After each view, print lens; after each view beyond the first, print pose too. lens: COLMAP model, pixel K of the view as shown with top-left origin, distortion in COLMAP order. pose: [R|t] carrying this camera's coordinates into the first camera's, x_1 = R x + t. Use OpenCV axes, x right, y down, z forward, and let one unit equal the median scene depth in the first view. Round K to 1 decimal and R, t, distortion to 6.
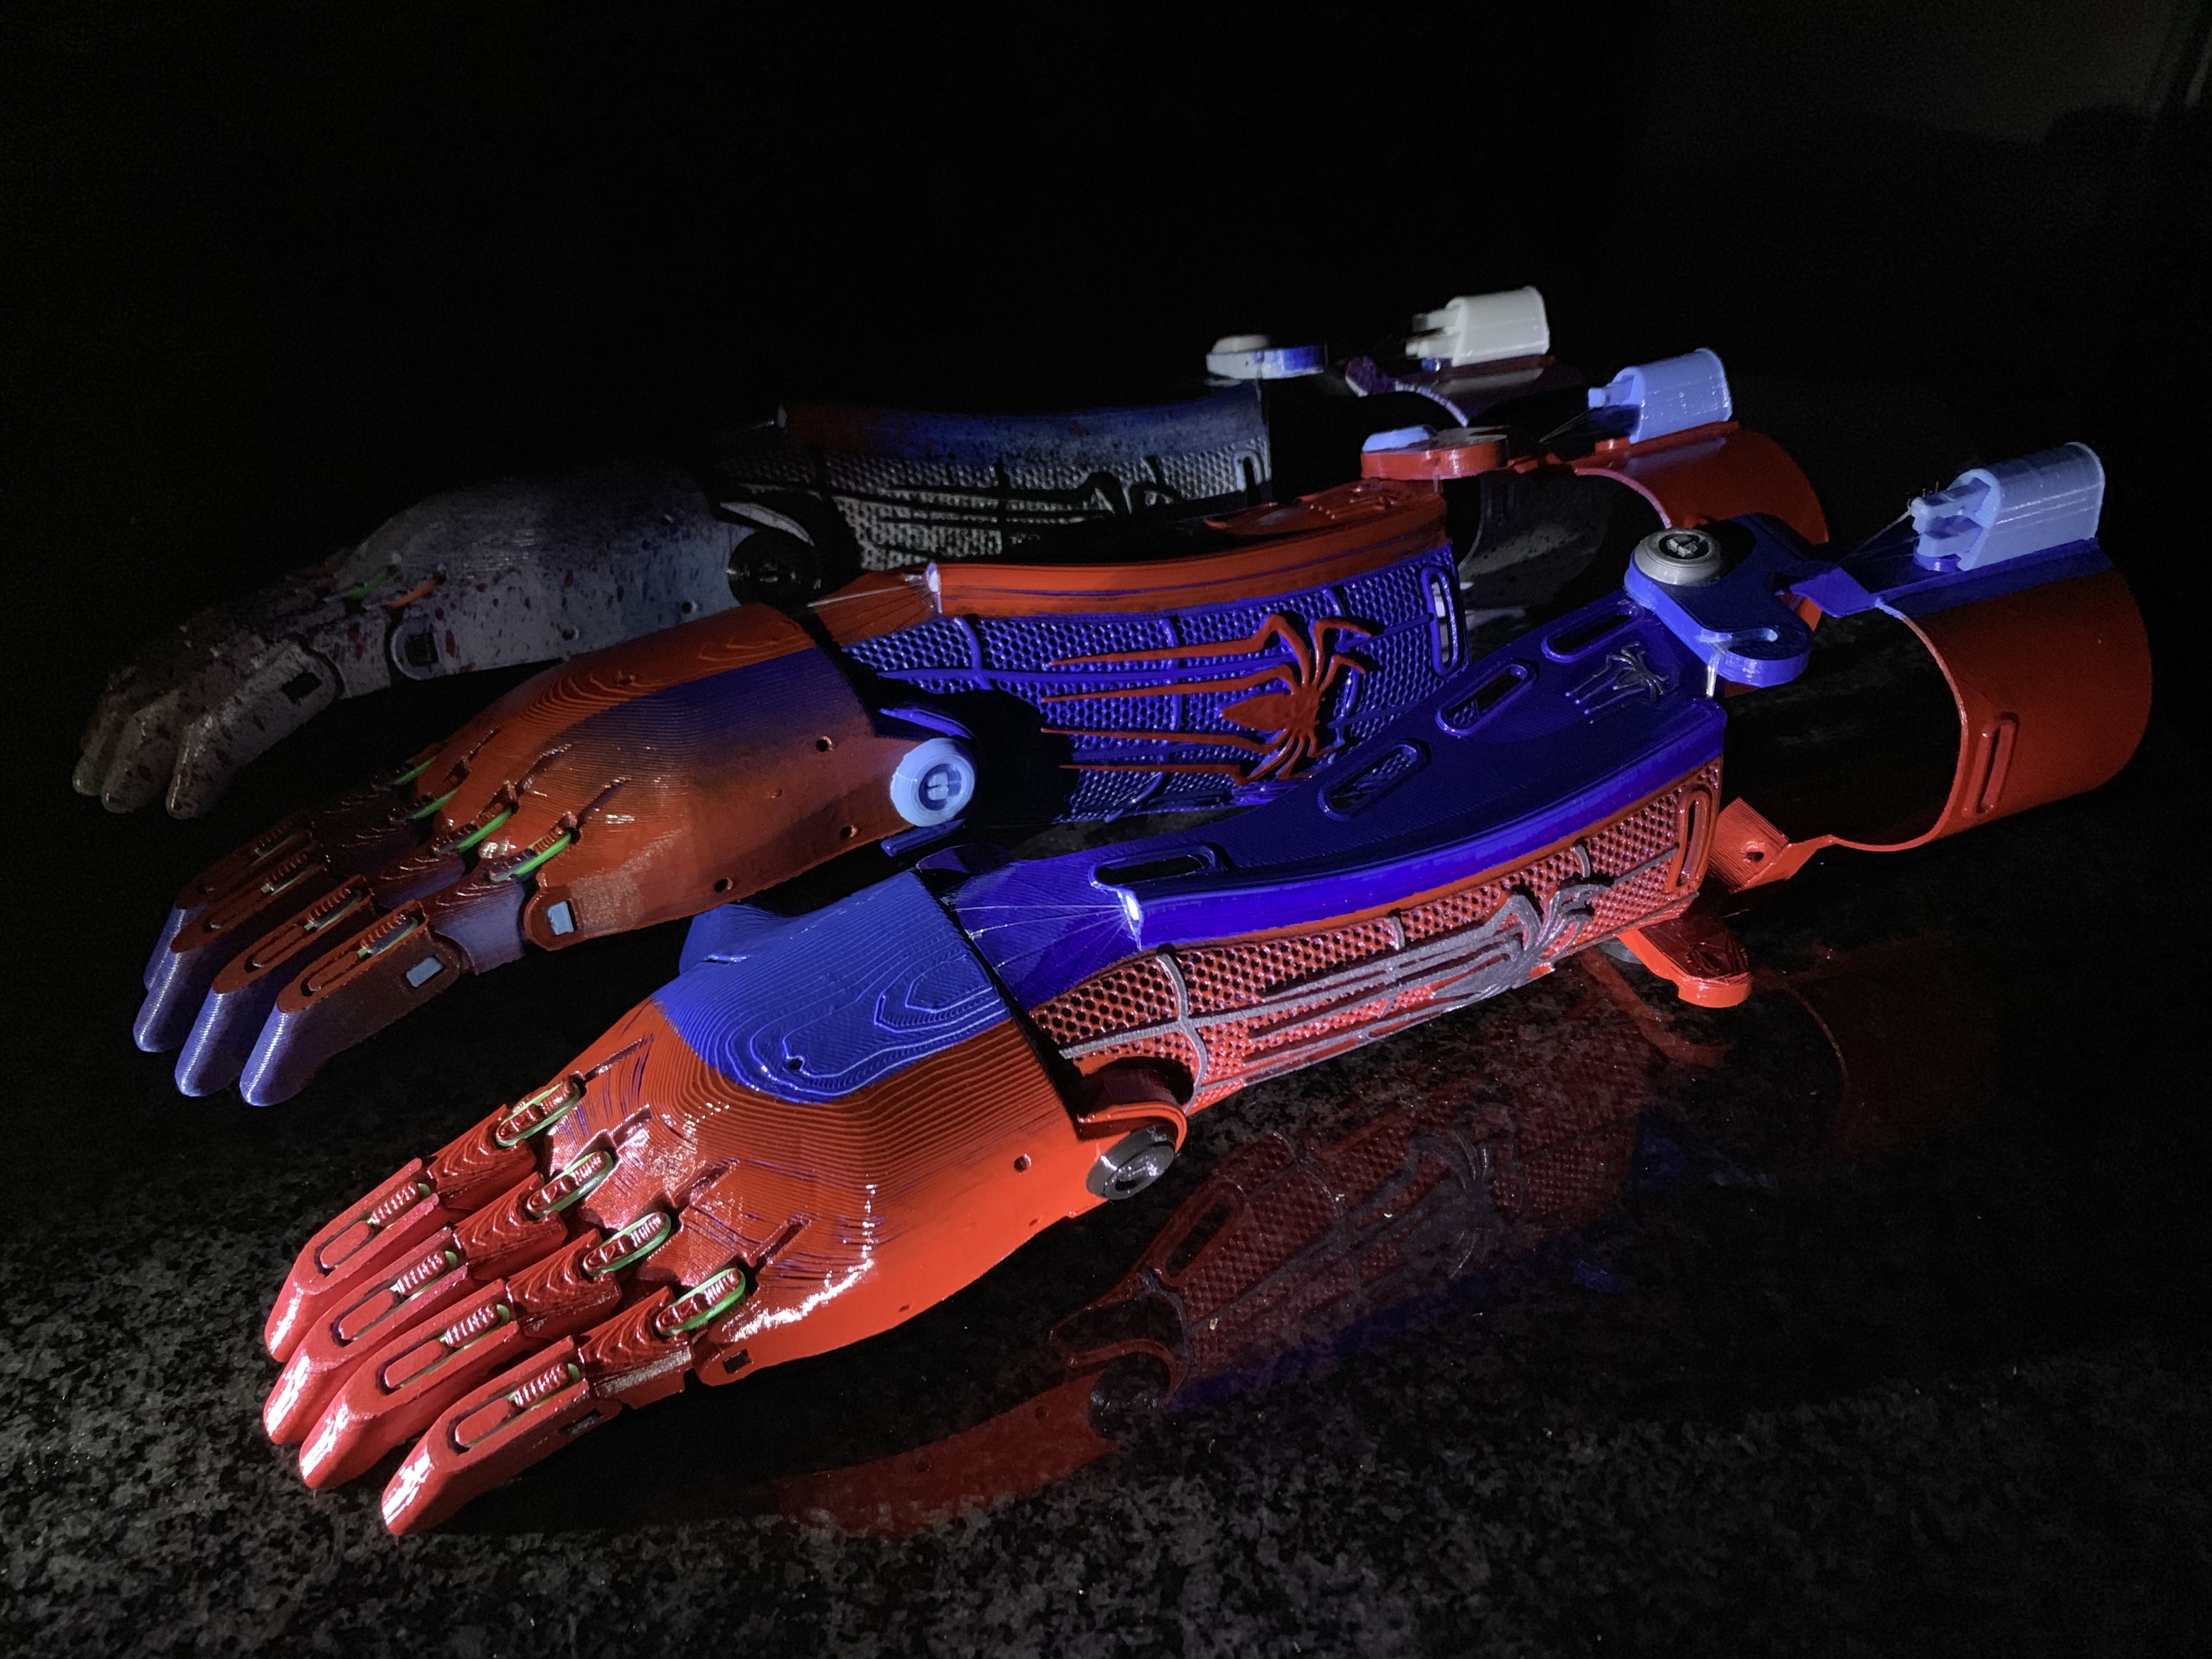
lens RADIAL K [[1768.2, 0, 1138.9], [0, 1768.2, 809.5], [0, 0, 1]] dist [-0.014722, -0.003600]
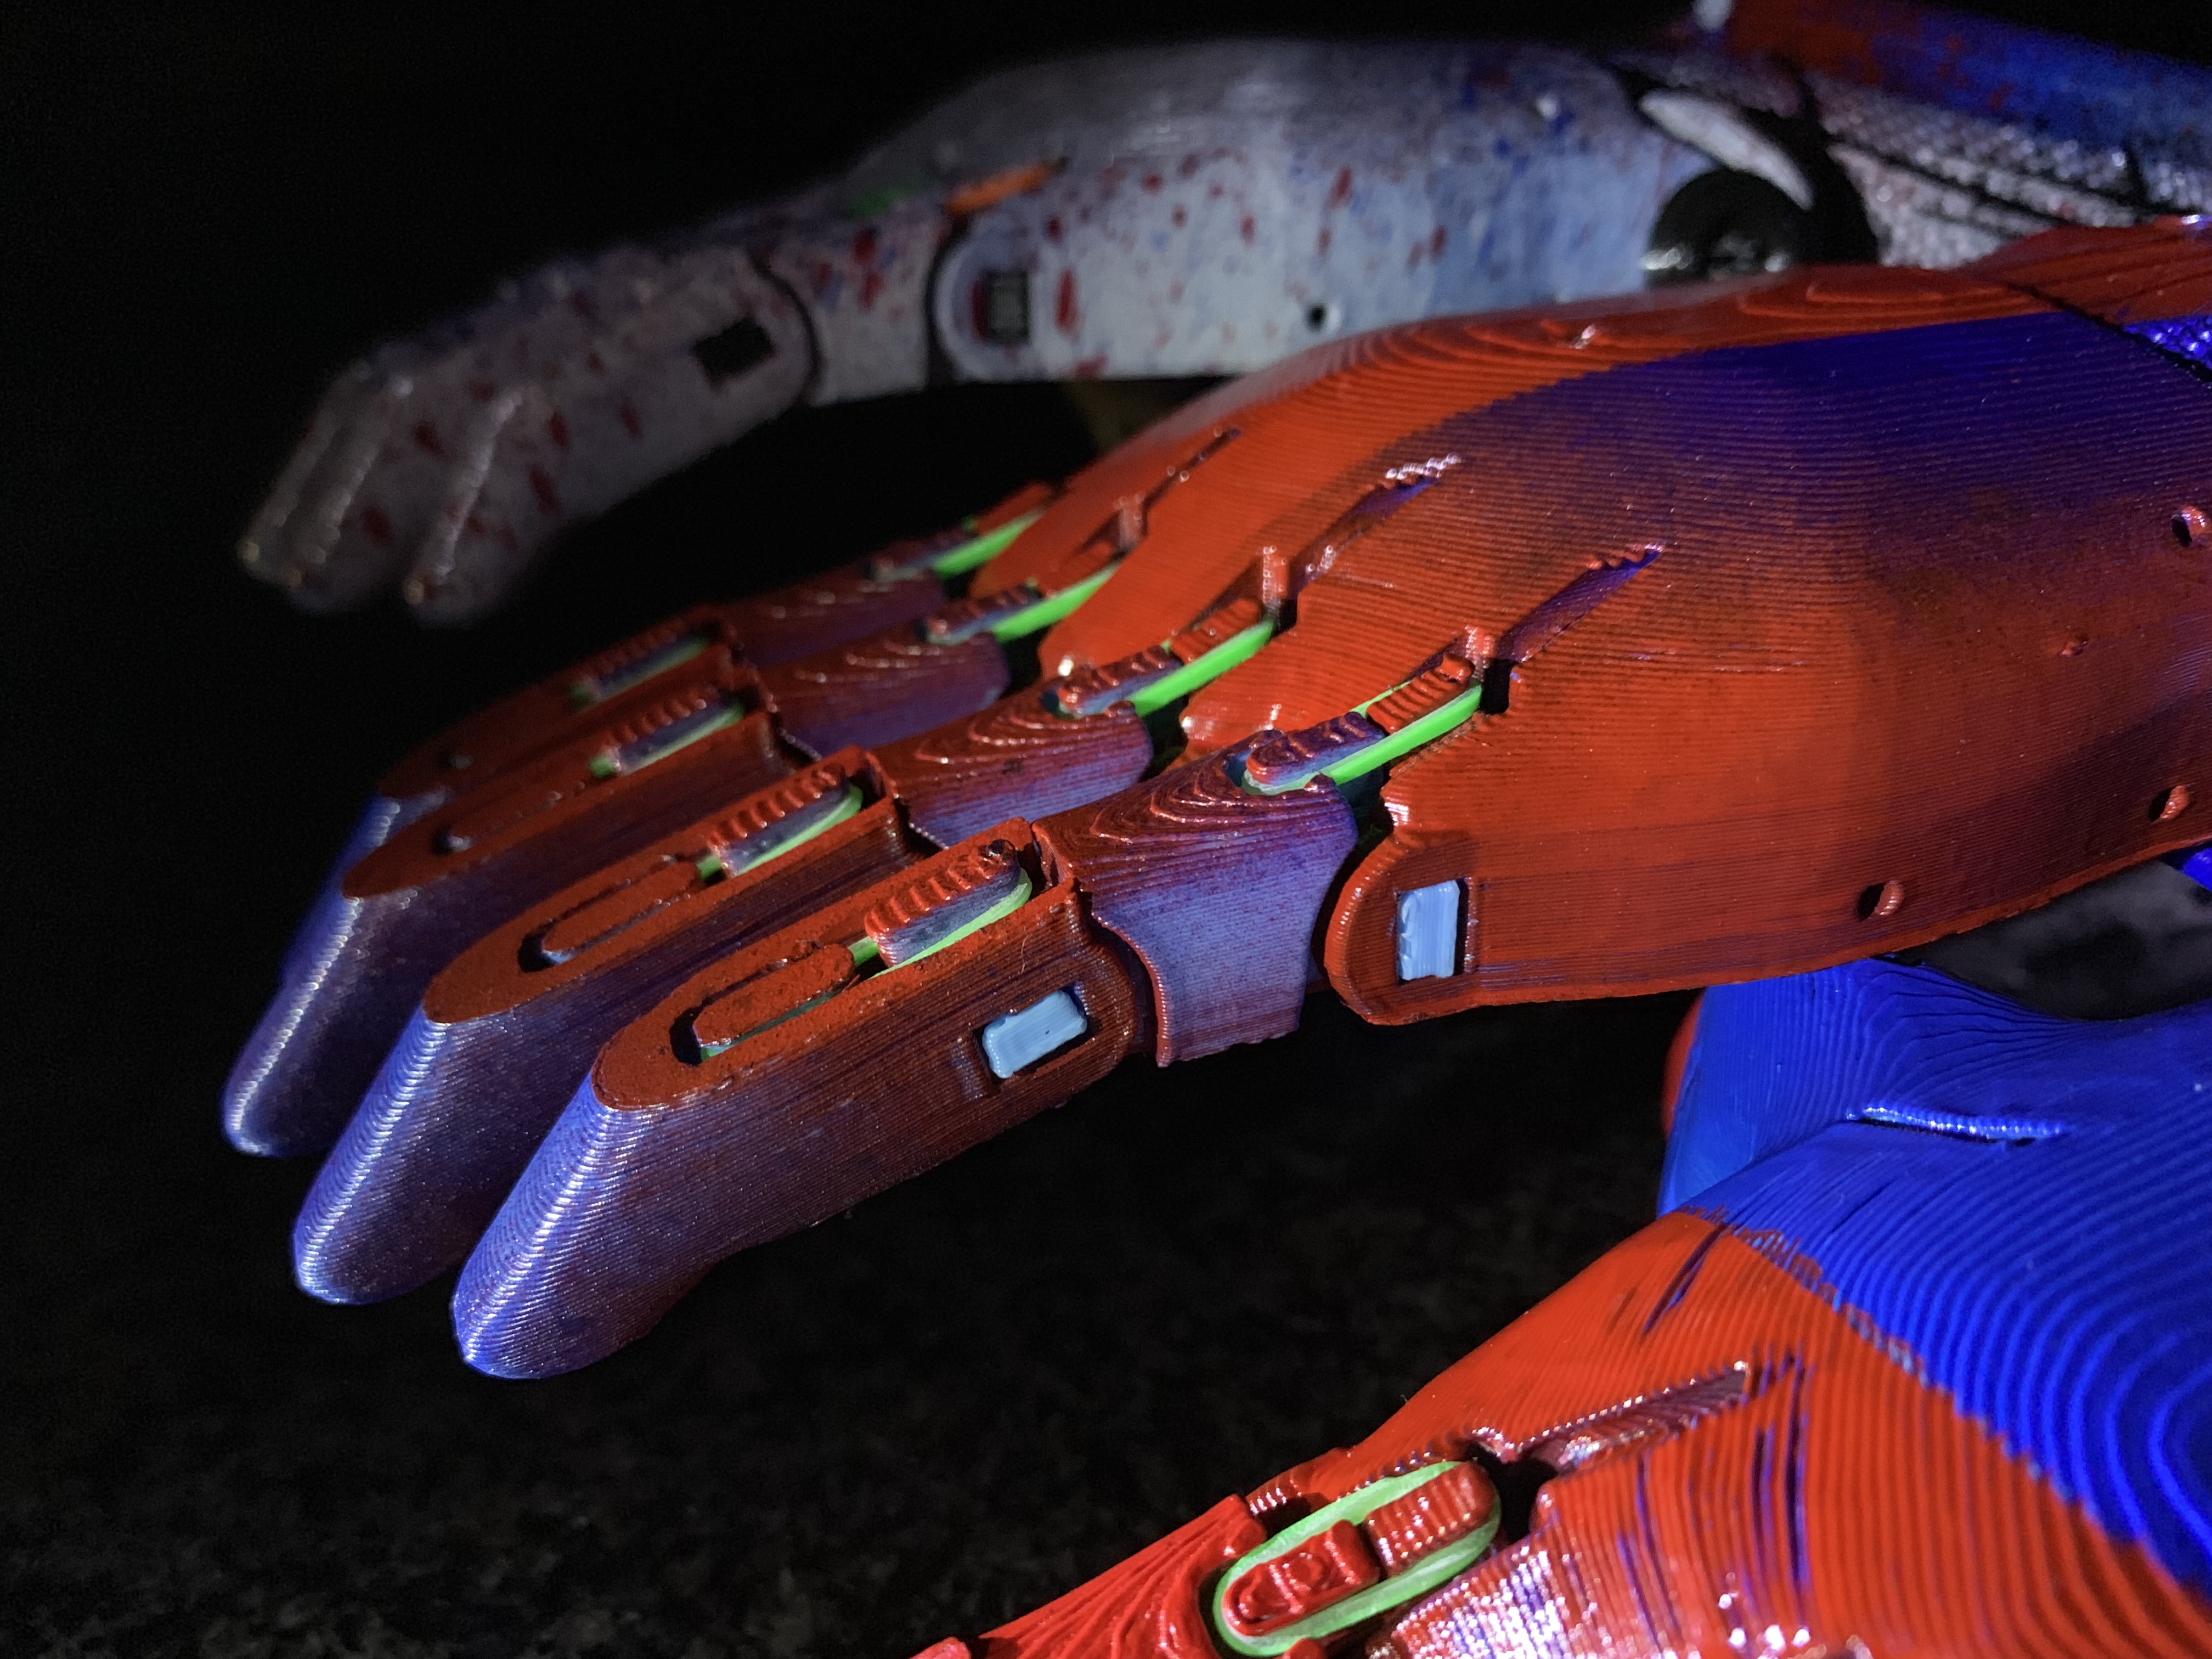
lens RADIAL K [[1768.2, 0, 1105.2], [0, 1768.2, 823.0], [0, 0, 1]] dist [-0.014722, -0.003600]
pose [[0.980483, 0.110493, -0.162617, -0.344371], [-0.123546, 0.989690, -0.072451, 0.075149], [0.152935, 0.091128, 0.984026, 0.679172]]
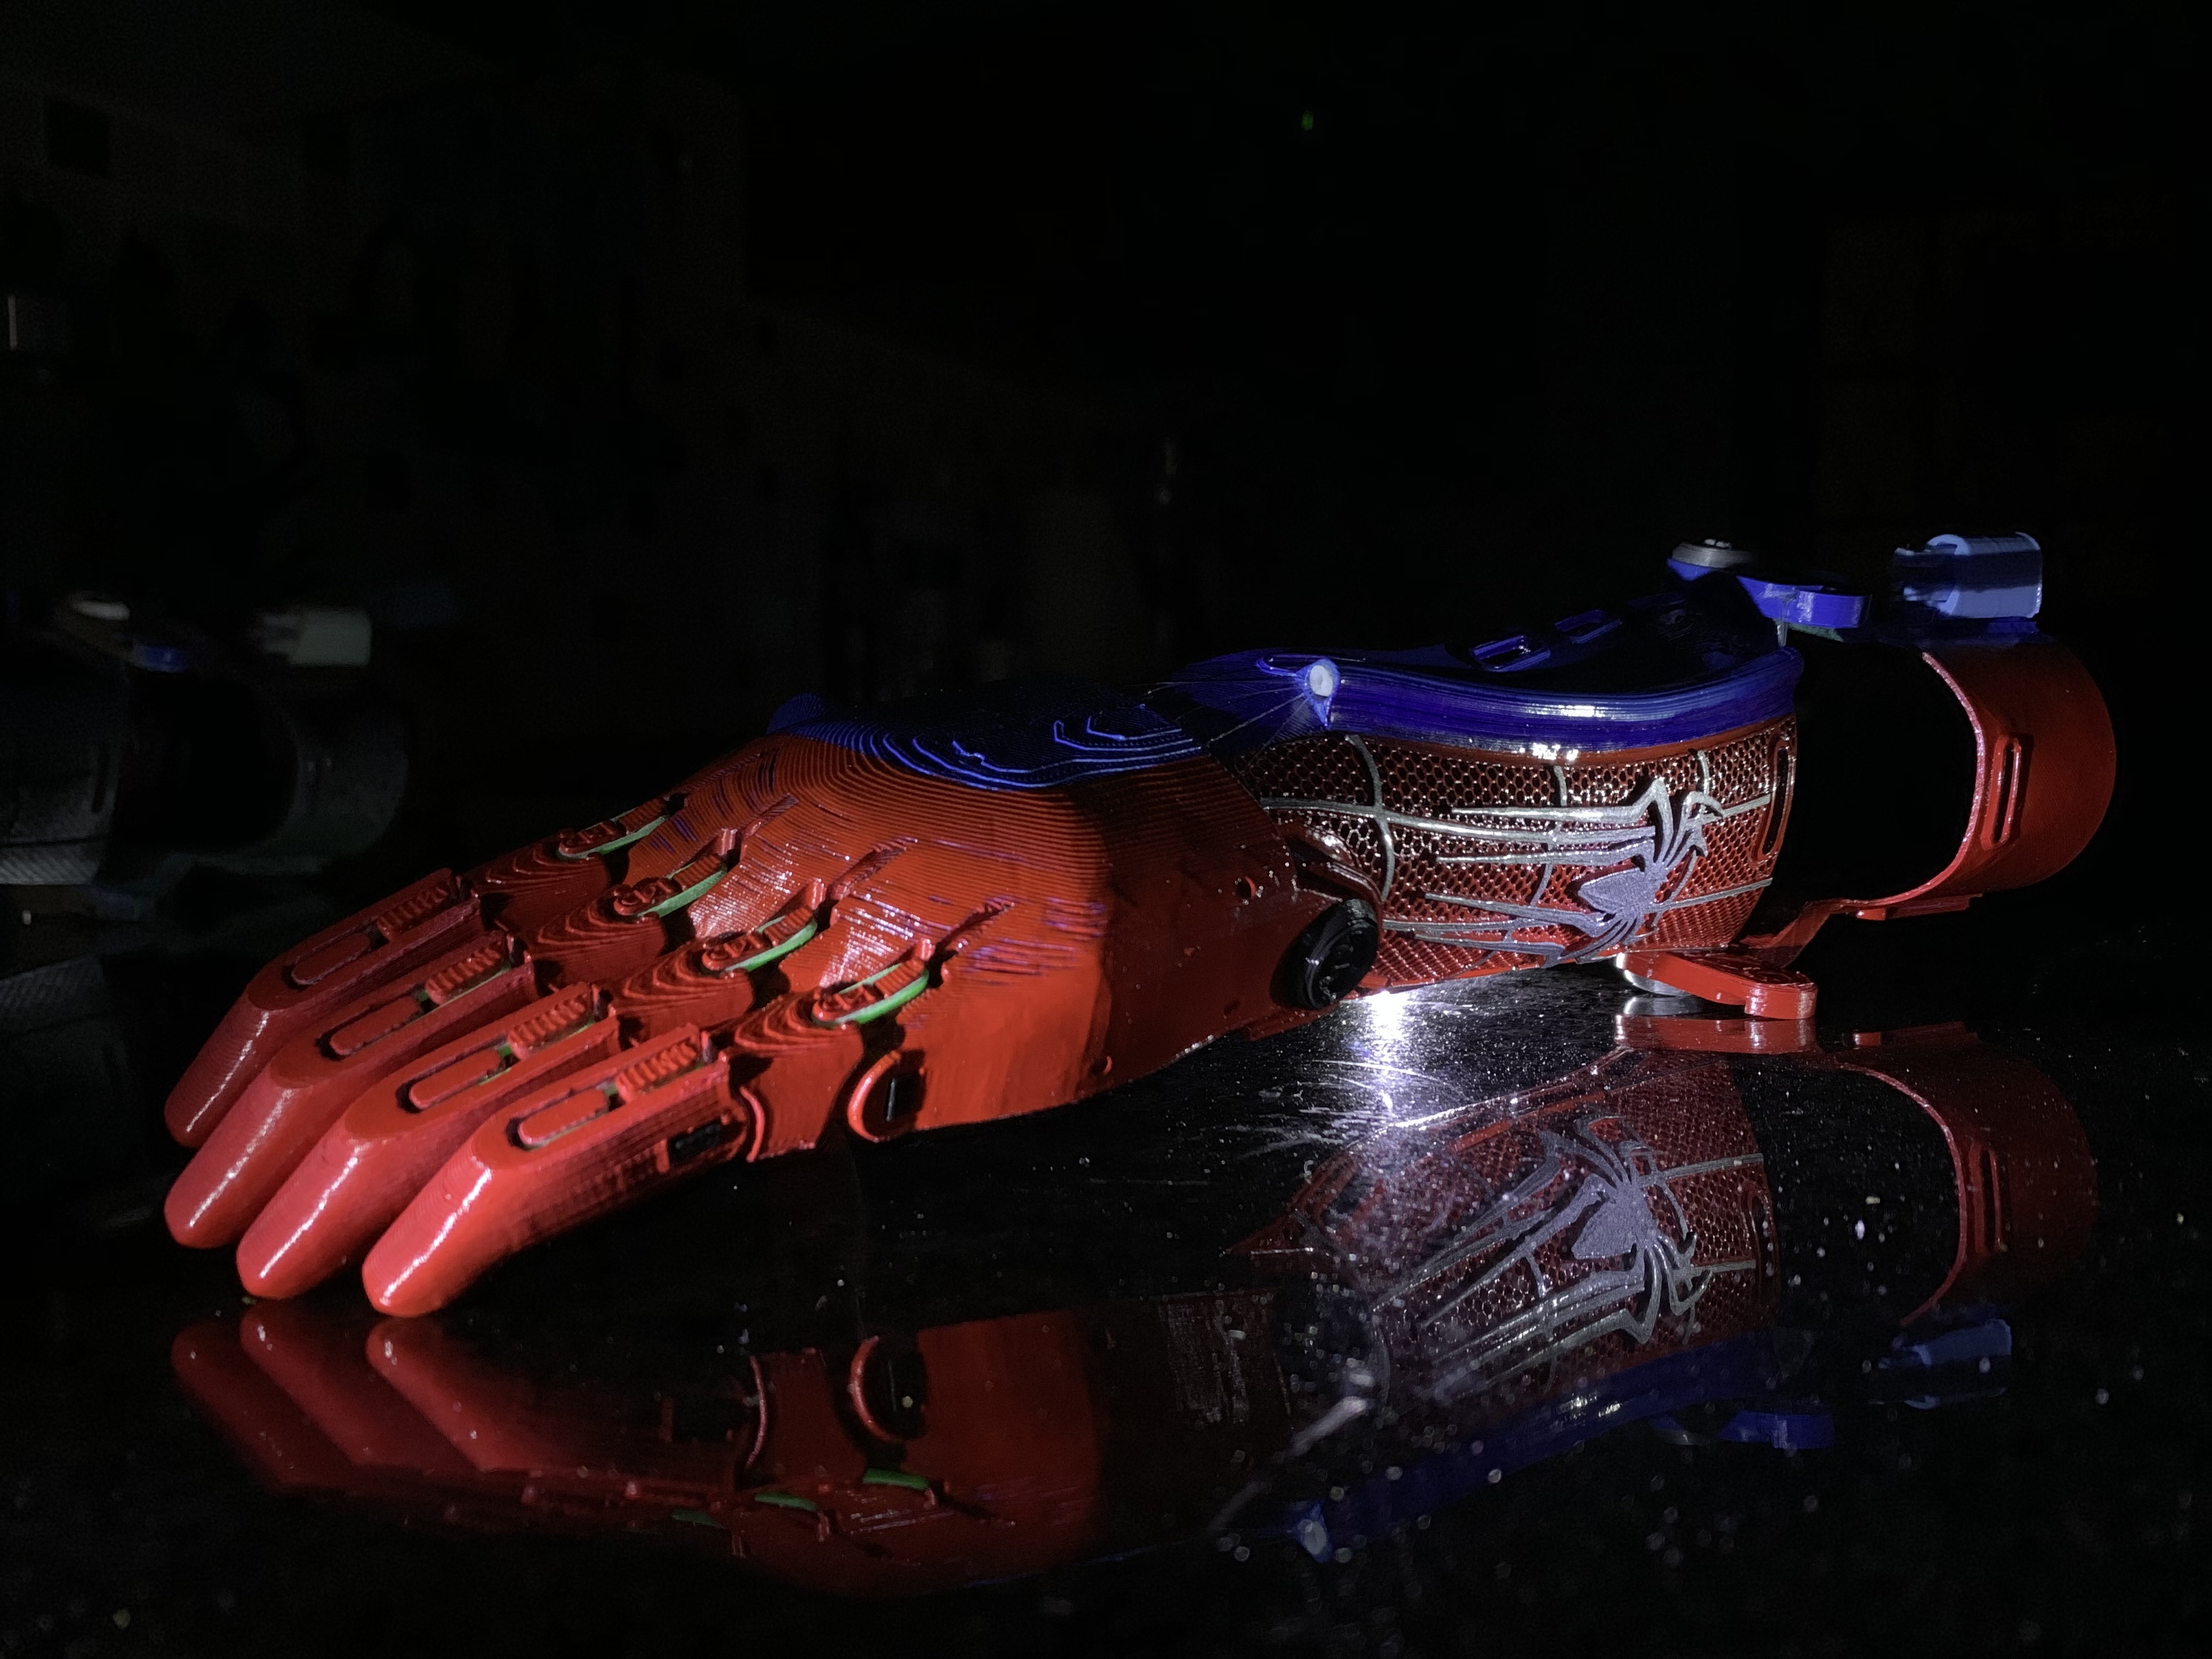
lens RADIAL K [[1768.2, 0, 1100.3], [0, 1768.2, 820.3], [0, 0, 1]] dist [-0.014722, -0.003600]
pose [[0.975272, 0.077847, 0.206845, -0.291184], [0.012563, 0.914872, -0.403549, 0.479318], [-0.220652, 0.396169, 0.891271, 0.254748]]
